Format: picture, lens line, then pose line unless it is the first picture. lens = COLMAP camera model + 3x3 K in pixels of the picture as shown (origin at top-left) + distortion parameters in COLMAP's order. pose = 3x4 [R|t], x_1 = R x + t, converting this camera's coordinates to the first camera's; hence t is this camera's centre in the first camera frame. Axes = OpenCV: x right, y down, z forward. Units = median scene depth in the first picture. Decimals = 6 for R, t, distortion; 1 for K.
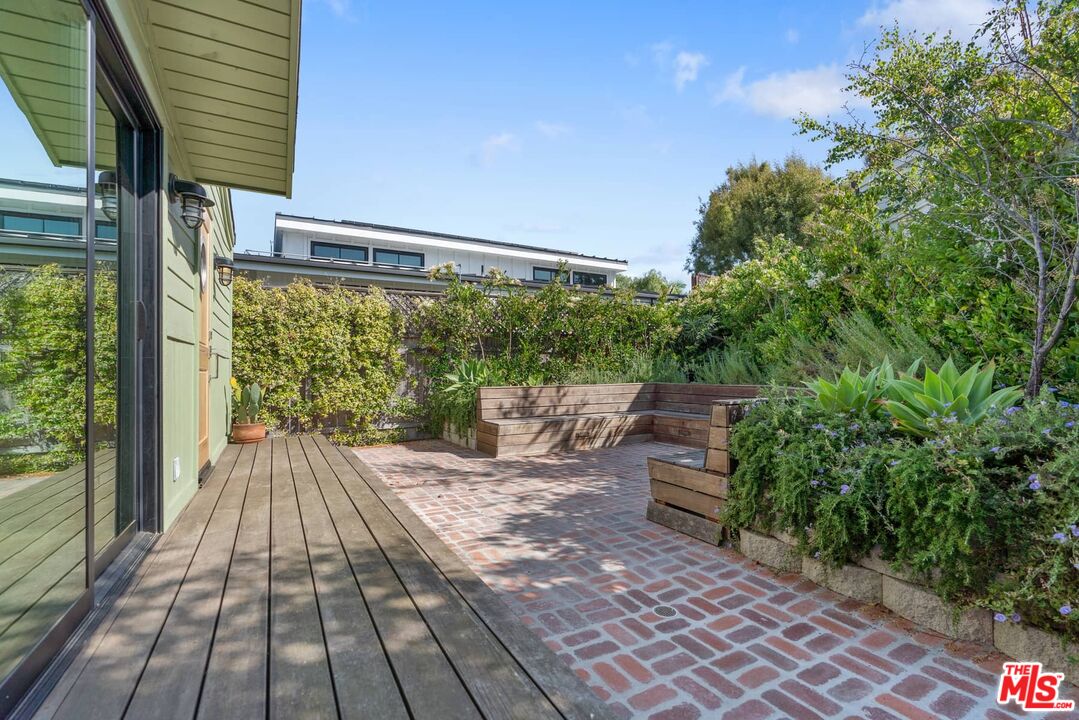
lens RADIAL K [[483.2, 0, 540.2], [0, 483.2, 368.9], [0, 0, 1]] dist [-0.004806, 0.004977]
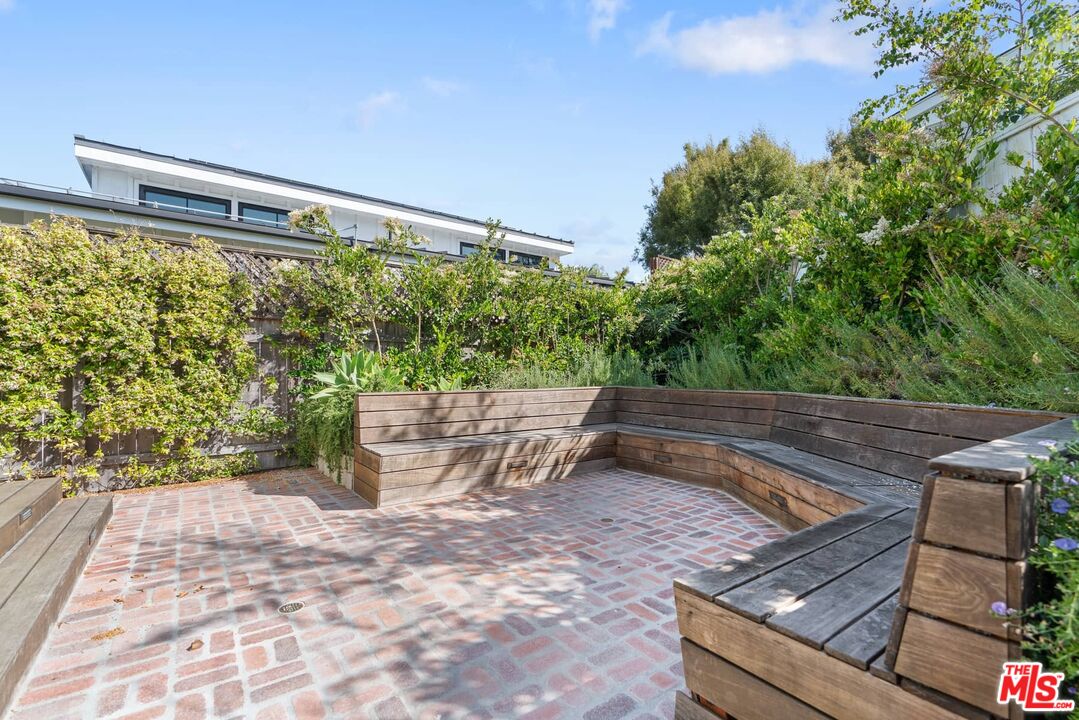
lens RADIAL K [[483.2, 0, 540.2], [0, 483.2, 368.9], [0, 0, 1]] dist [-0.004806, 0.004977]
pose [[0.991873, 0.008155, 0.126973, 0.028128], [-0.008023, 0.999967, -0.001559, 0.003703], [-0.126982, 0.000527, 0.991905, 0.284782]]
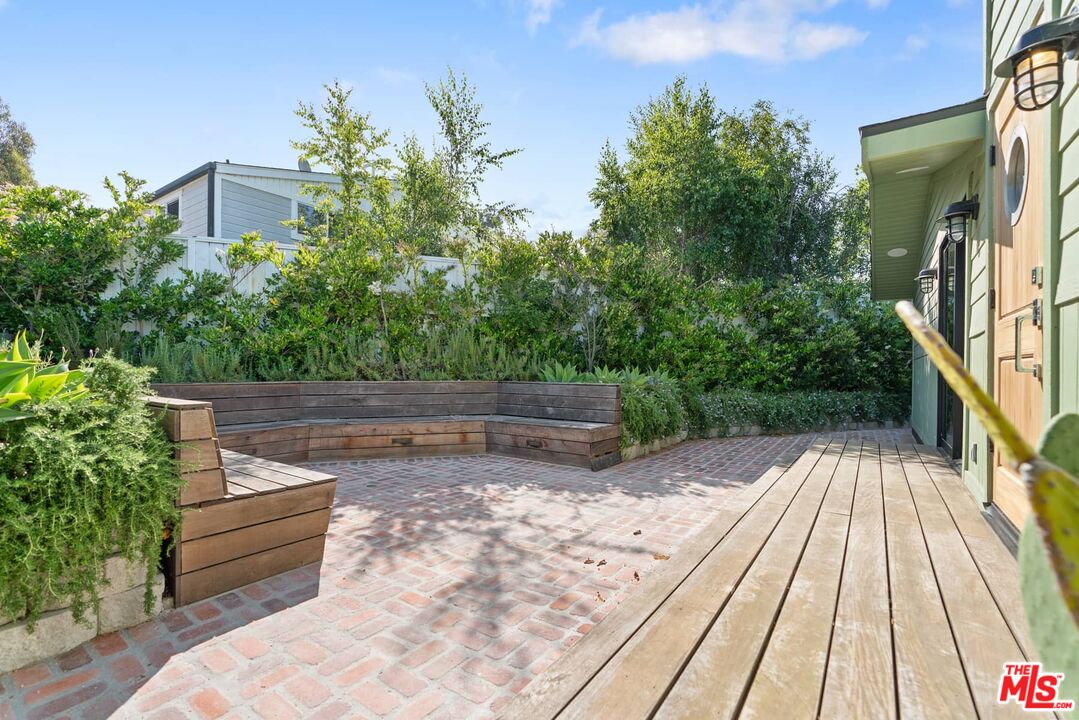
lens RADIAL K [[483.2, 0, 540.2], [0, 483.2, 368.9], [0, 0, 1]] dist [-0.004806, 0.004977]
pose [[-0.445124, 0.012950, 0.895375, -0.437932], [-0.004488, 0.999851, -0.016692, 0.019111], [-0.895458, -0.011449, -0.445000, 0.806456]]
